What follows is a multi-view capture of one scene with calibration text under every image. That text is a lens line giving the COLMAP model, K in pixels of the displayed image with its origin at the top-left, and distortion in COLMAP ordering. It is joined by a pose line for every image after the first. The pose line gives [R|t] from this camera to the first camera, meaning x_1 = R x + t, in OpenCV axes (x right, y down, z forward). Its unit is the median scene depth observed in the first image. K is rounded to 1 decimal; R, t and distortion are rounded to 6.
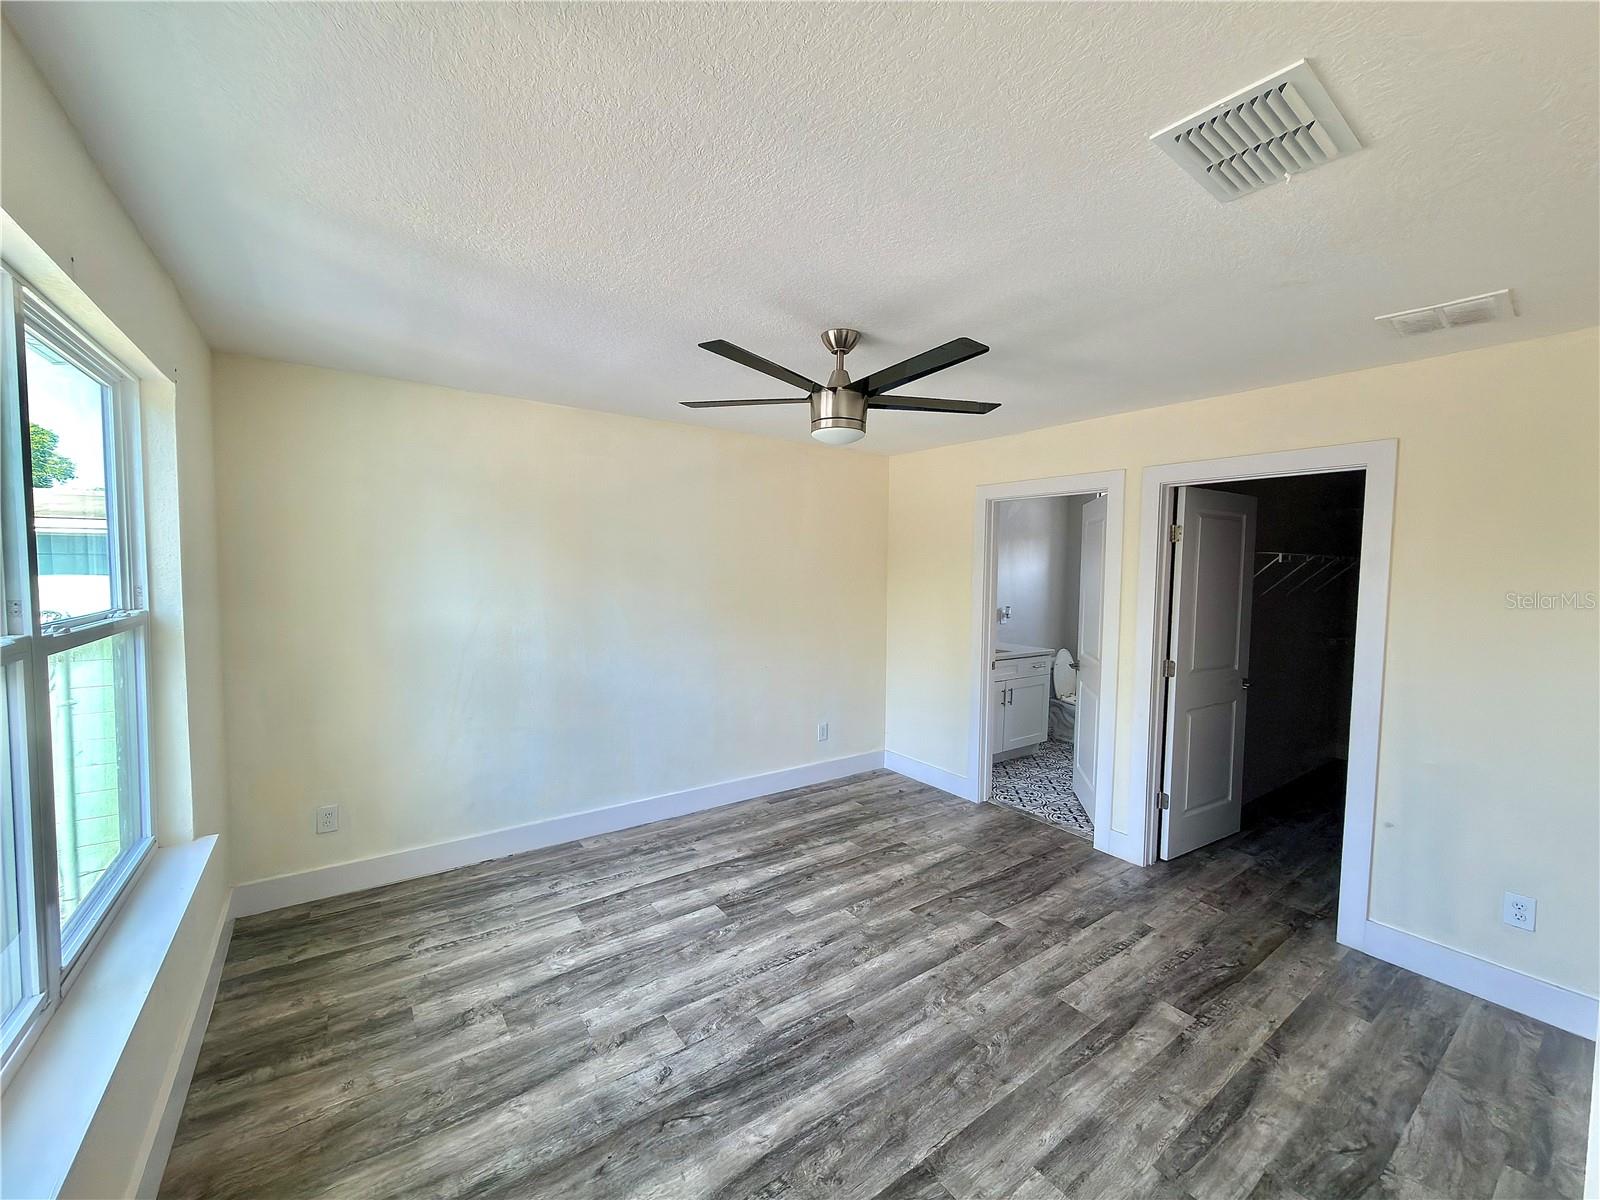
lens RADIAL K [[636.6, 0, 803.7], [0, 636.6, 606.8], [0, 0, 1]] dist [-0.000729, 0.000388]
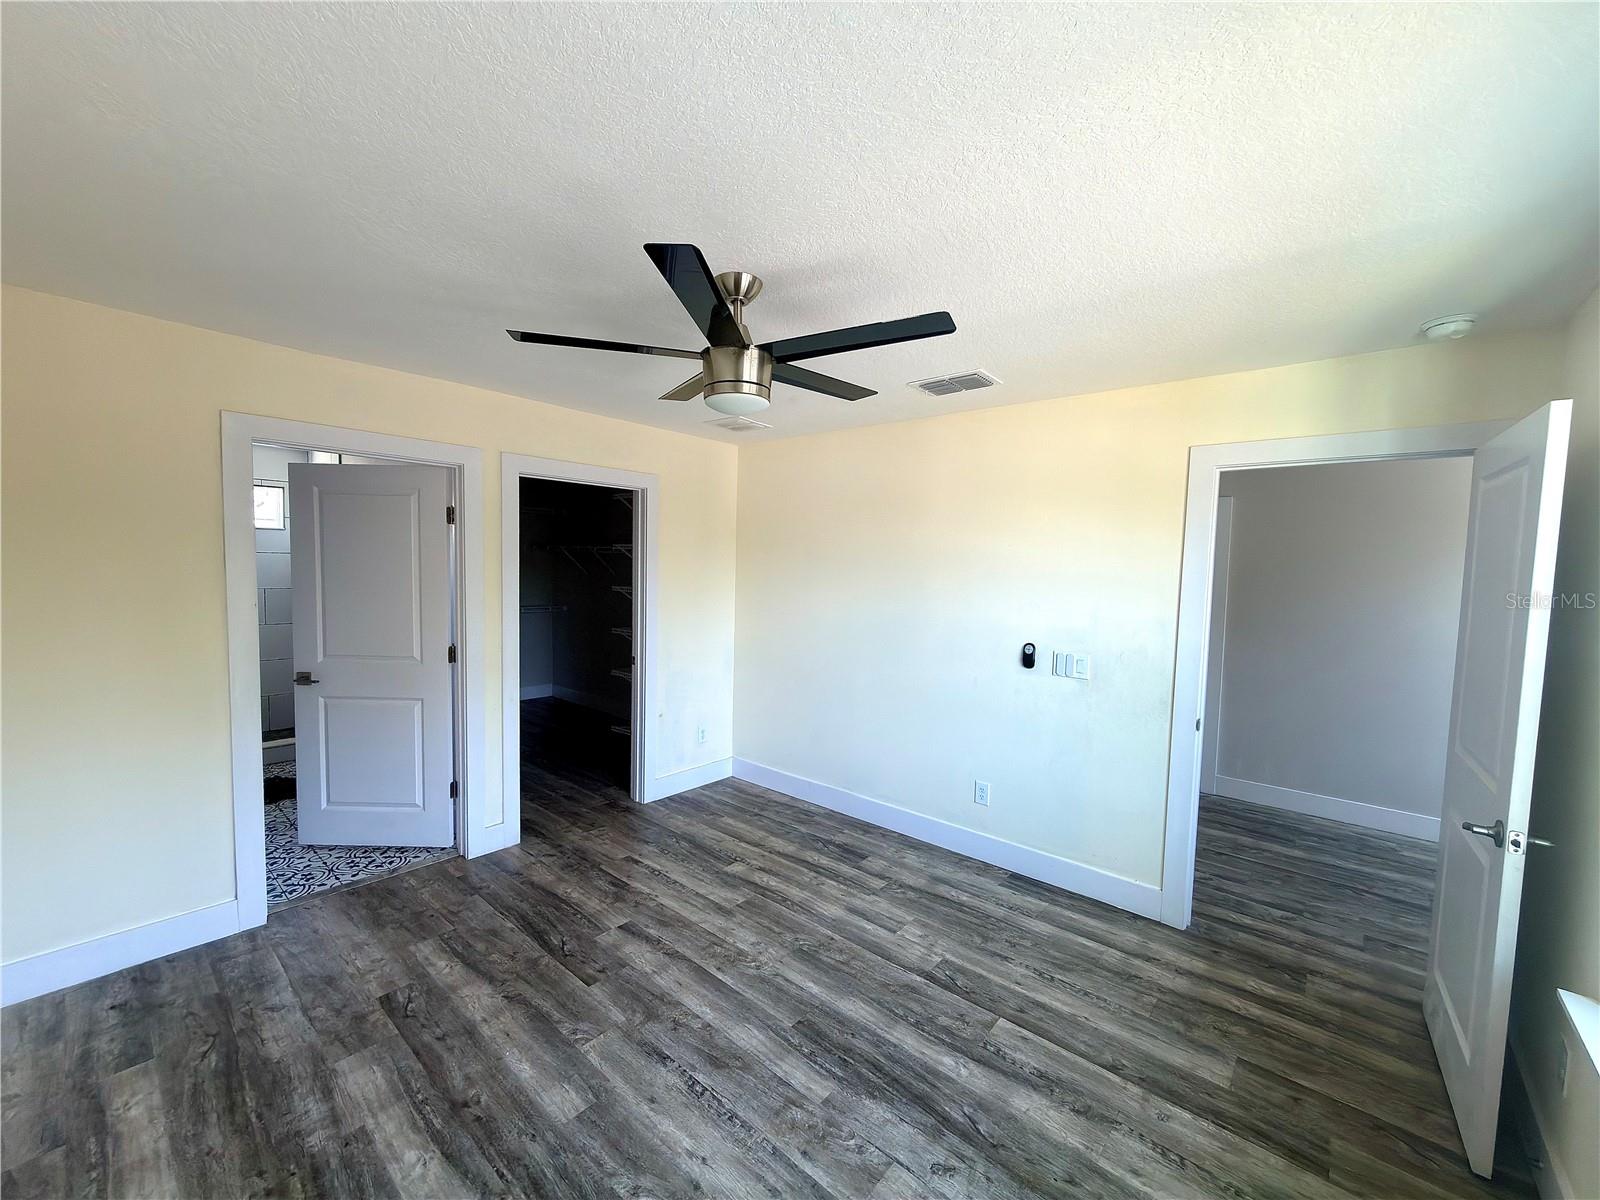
lens RADIAL K [[636.6, 0, 798.9], [0, 636.6, 603.1], [0, 0, 1]] dist [-0.000729, 0.000388]
pose [[-0.226579, -0.080047, 0.970698, -0.742581], [0.032803, 0.995425, 0.089743, -0.077434], [-0.973440, 0.052176, -0.222917, 1.057872]]
